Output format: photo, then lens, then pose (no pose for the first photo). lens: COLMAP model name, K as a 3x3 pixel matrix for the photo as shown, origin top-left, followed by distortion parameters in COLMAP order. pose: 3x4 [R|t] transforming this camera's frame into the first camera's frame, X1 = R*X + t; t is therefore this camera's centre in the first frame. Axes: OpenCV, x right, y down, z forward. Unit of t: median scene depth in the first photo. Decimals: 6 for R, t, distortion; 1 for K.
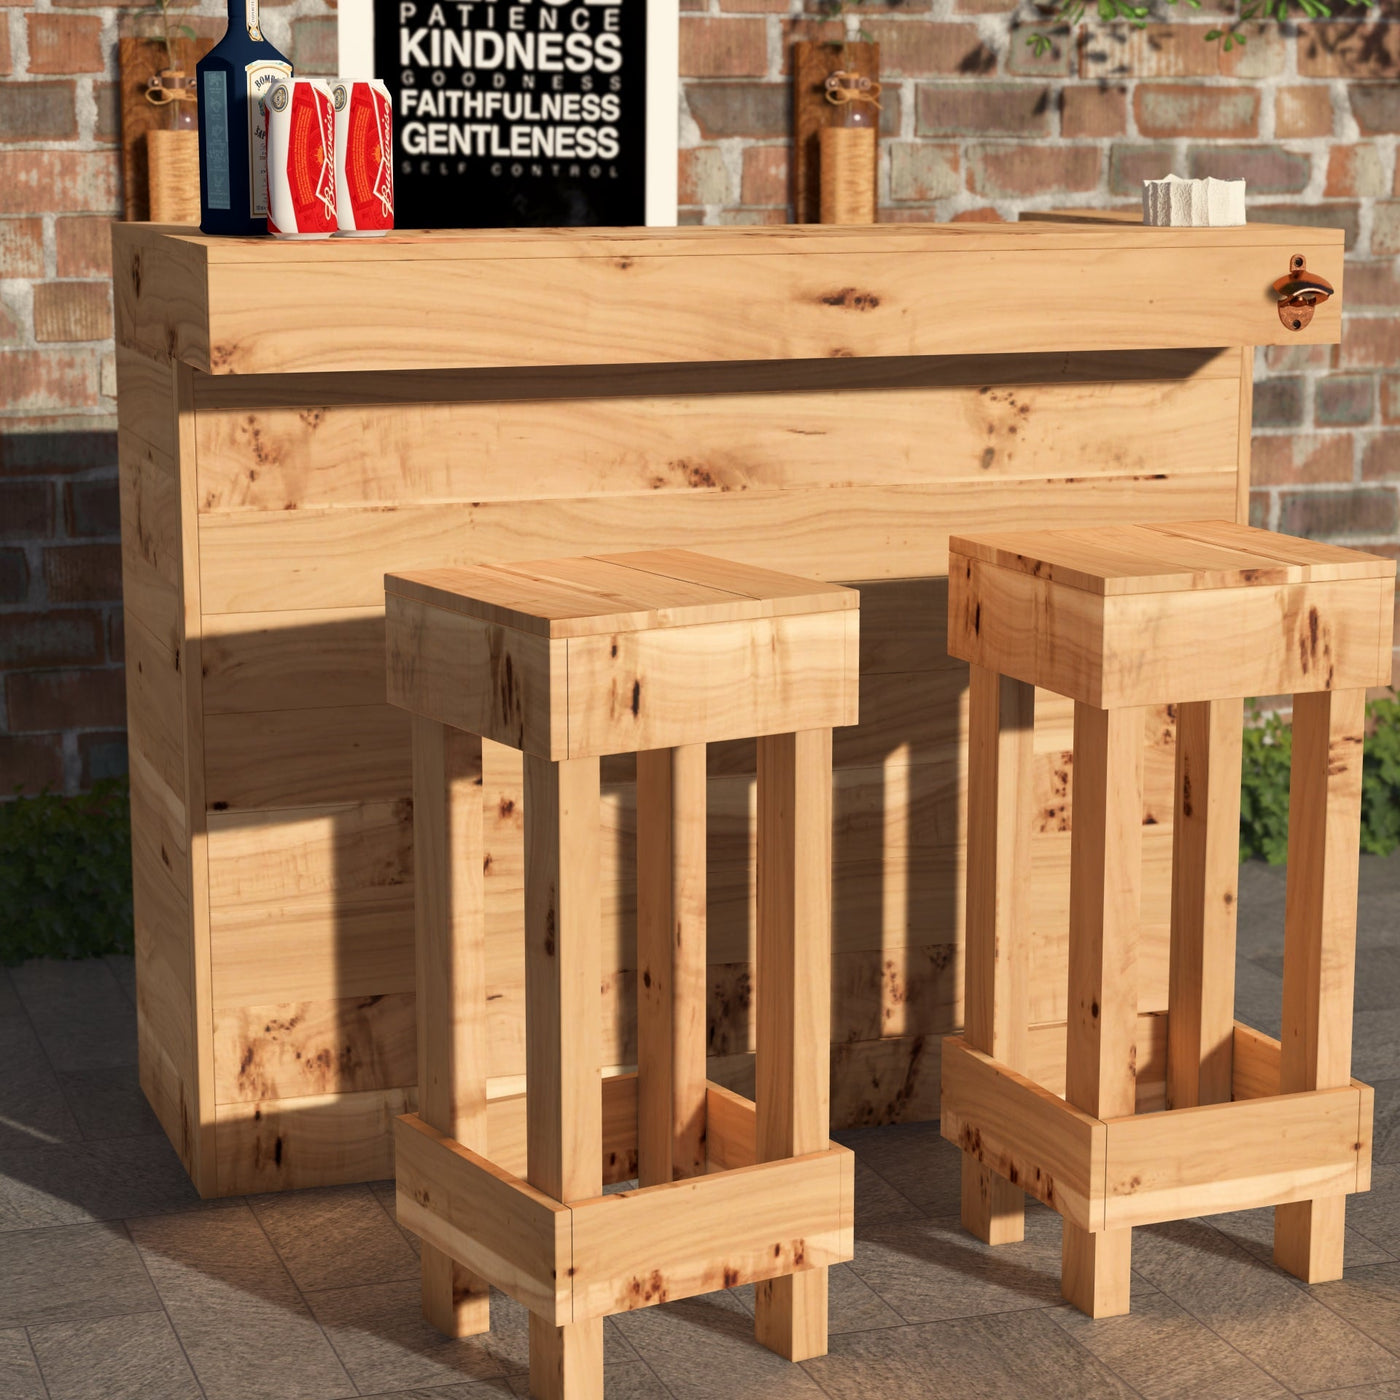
lens RADIAL K [[3199.7, 0, 700.0], [0, 3199.7, 700.0], [0, 0, 1]] dist [0.001266, -0.002623]
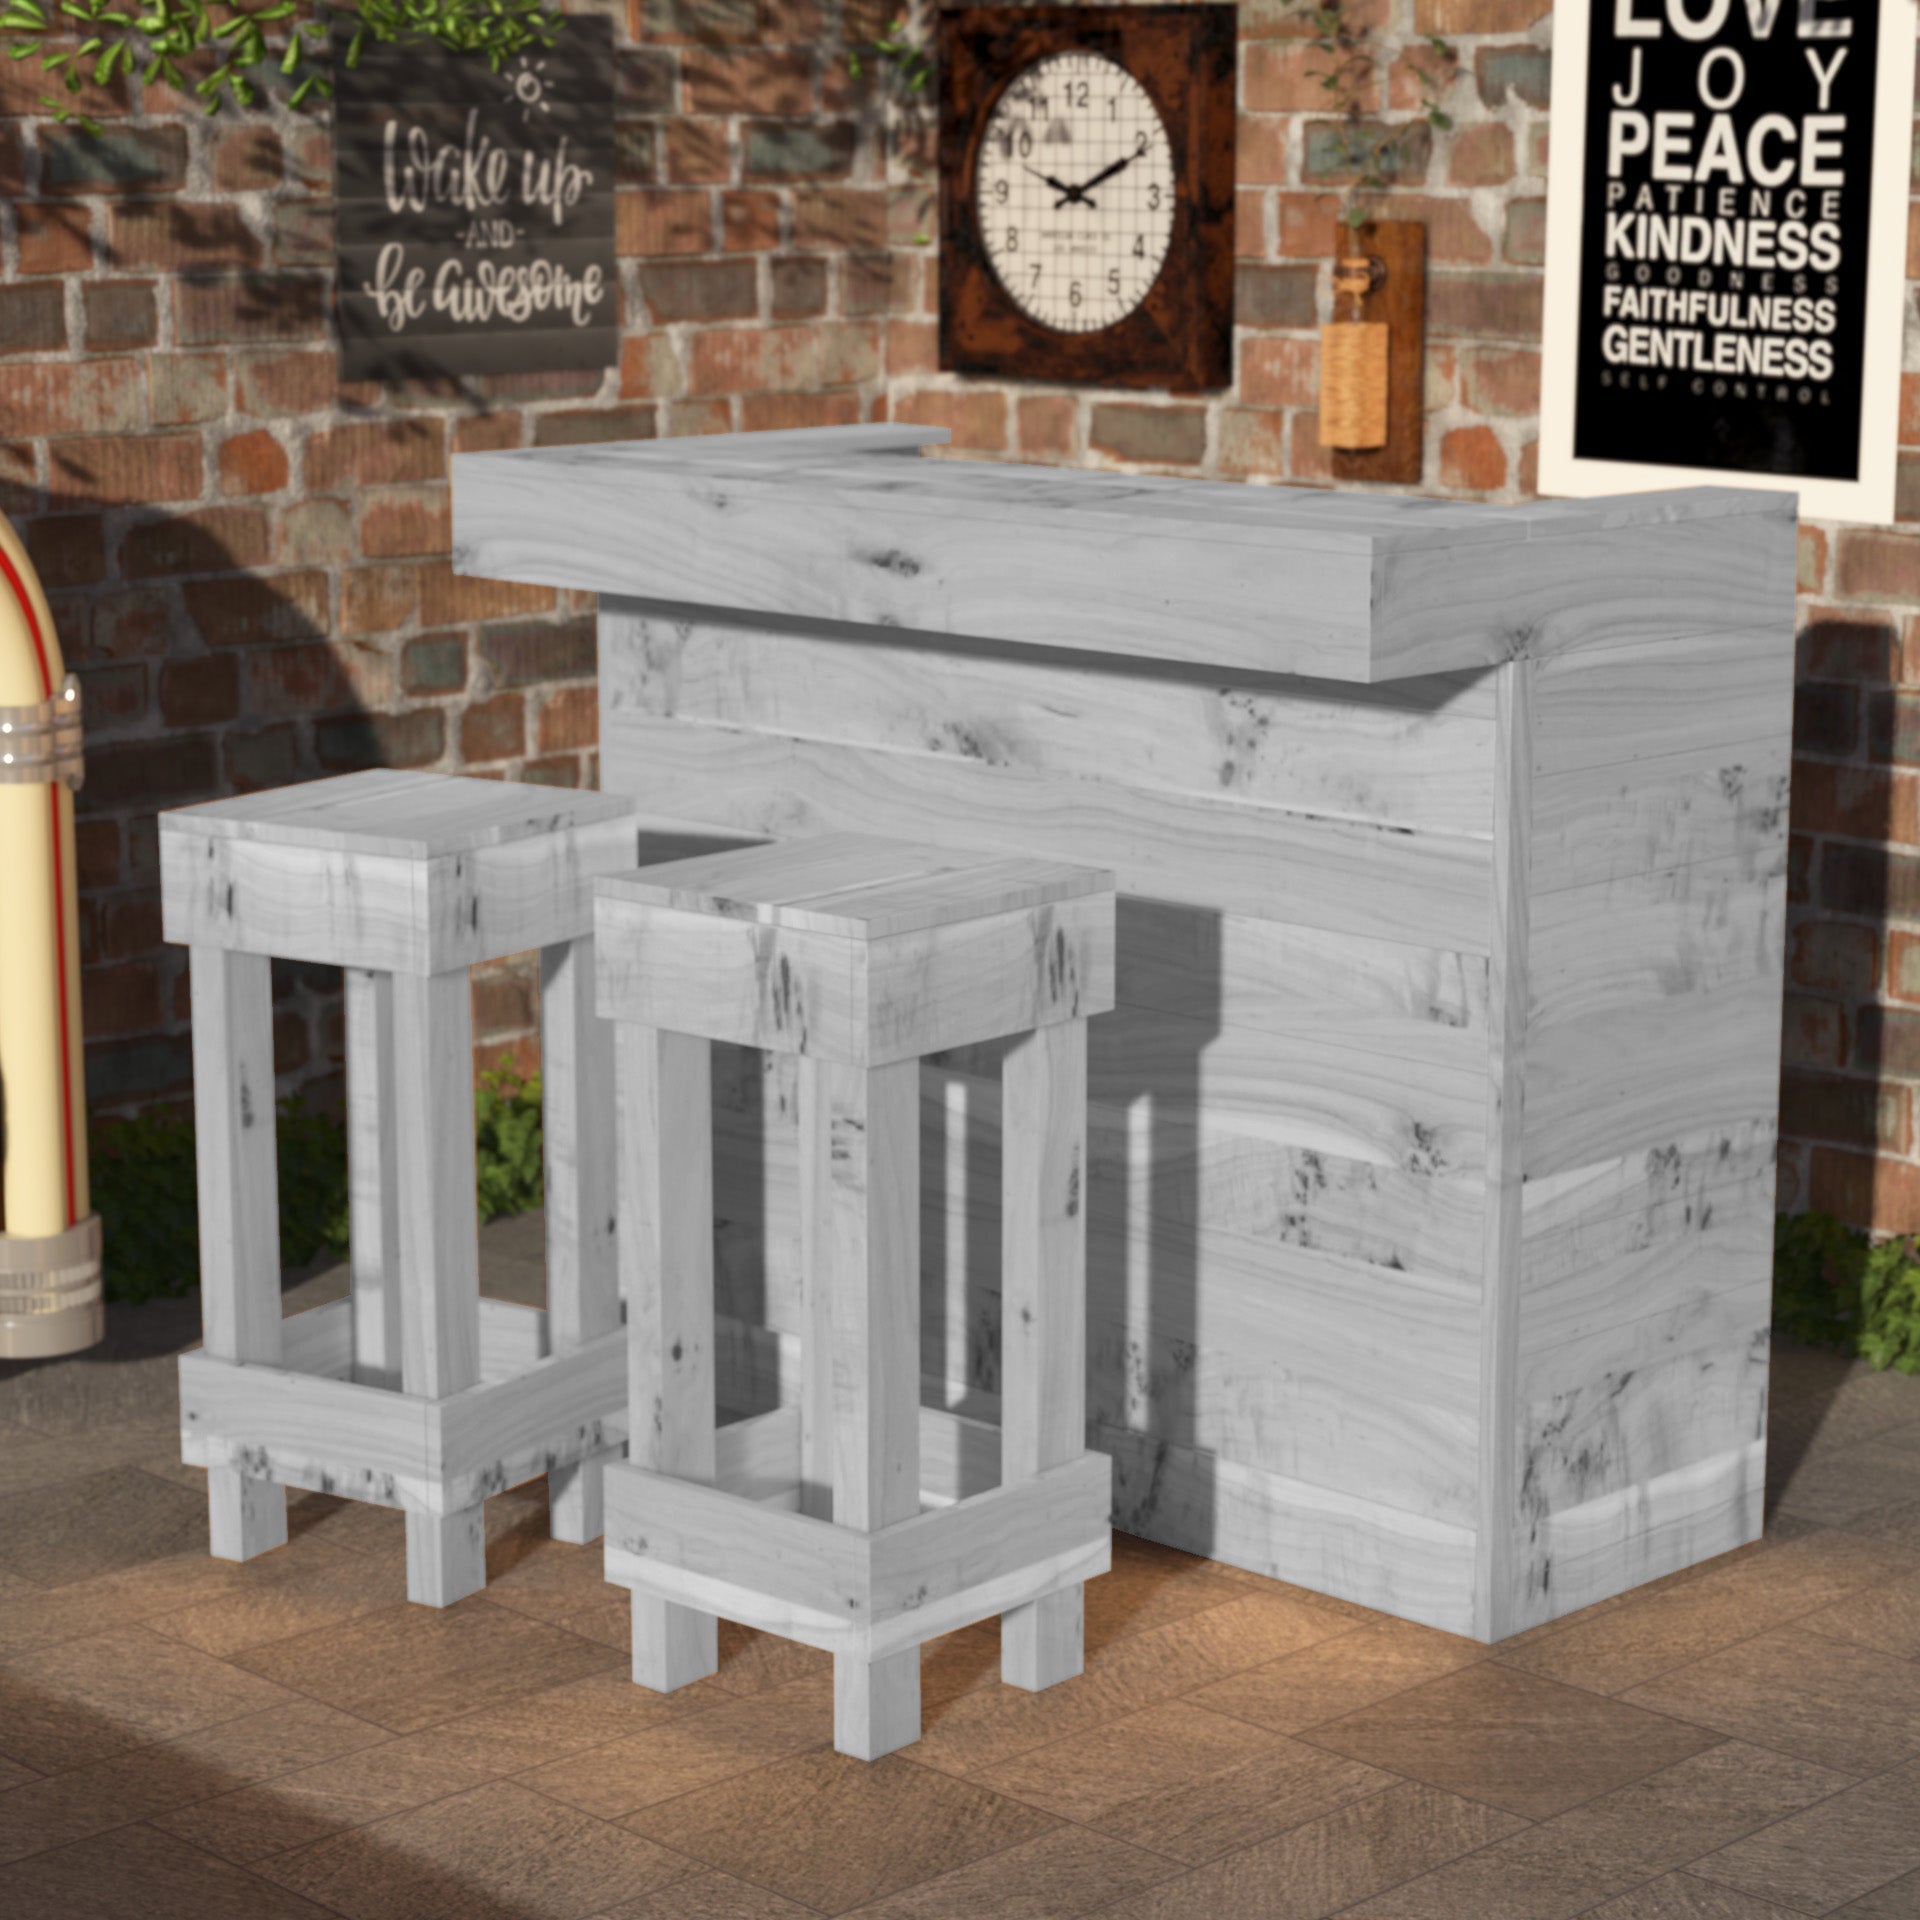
lens RADIAL K [[4388.2, 0, 960.0], [0, 4388.2, 960.0], [0, 0, 1]] dist [0.001266, -0.002623]
pose [[0.440959, 0.172313, -0.880831, 1.115990], [-0.166763, 0.980038, 0.108236, -0.145622], [0.881899, 0.099162, 0.460892, 0.434317]]
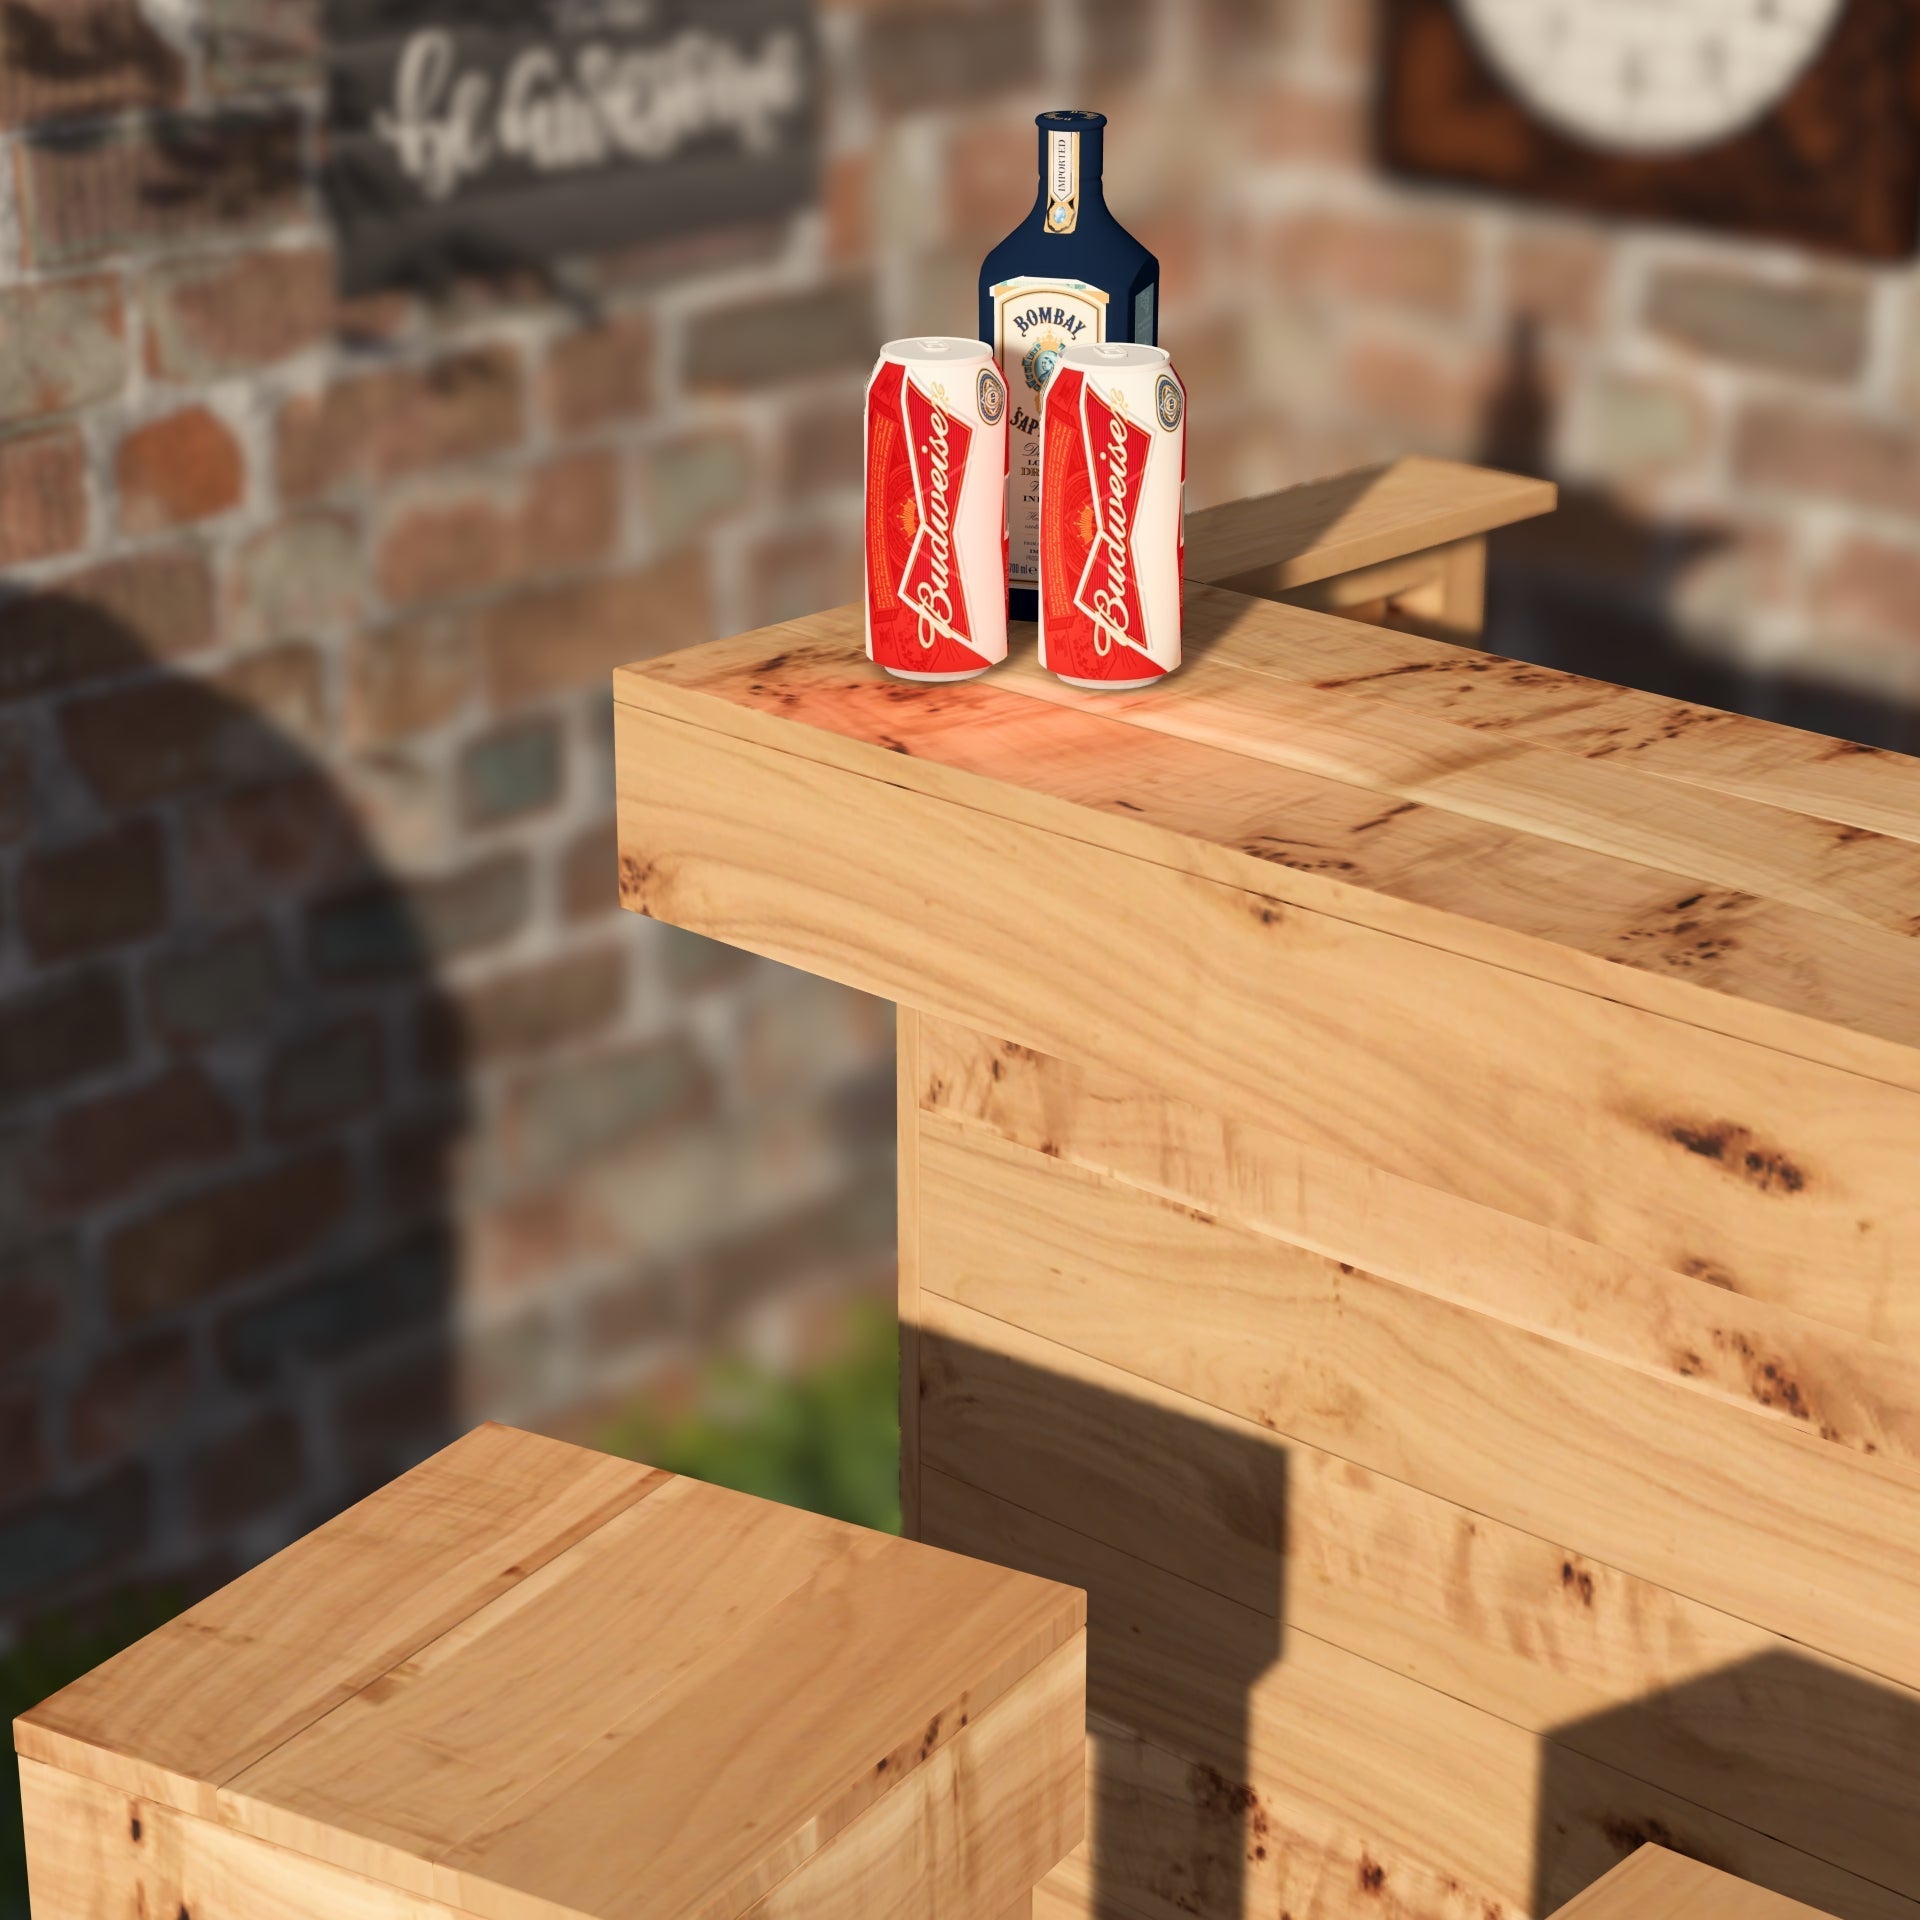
lens RADIAL K [[4388.2, 0, 960.0], [0, 4388.2, 960.0], [0, 0, 1]] dist [0.001266, -0.002623]
pose [[0.458419, 0.305537, -0.834565, 0.416466], [-0.165088, 0.951979, 0.257841, -0.255329], [0.873269, 0.019577, 0.486846, 0.632645]]
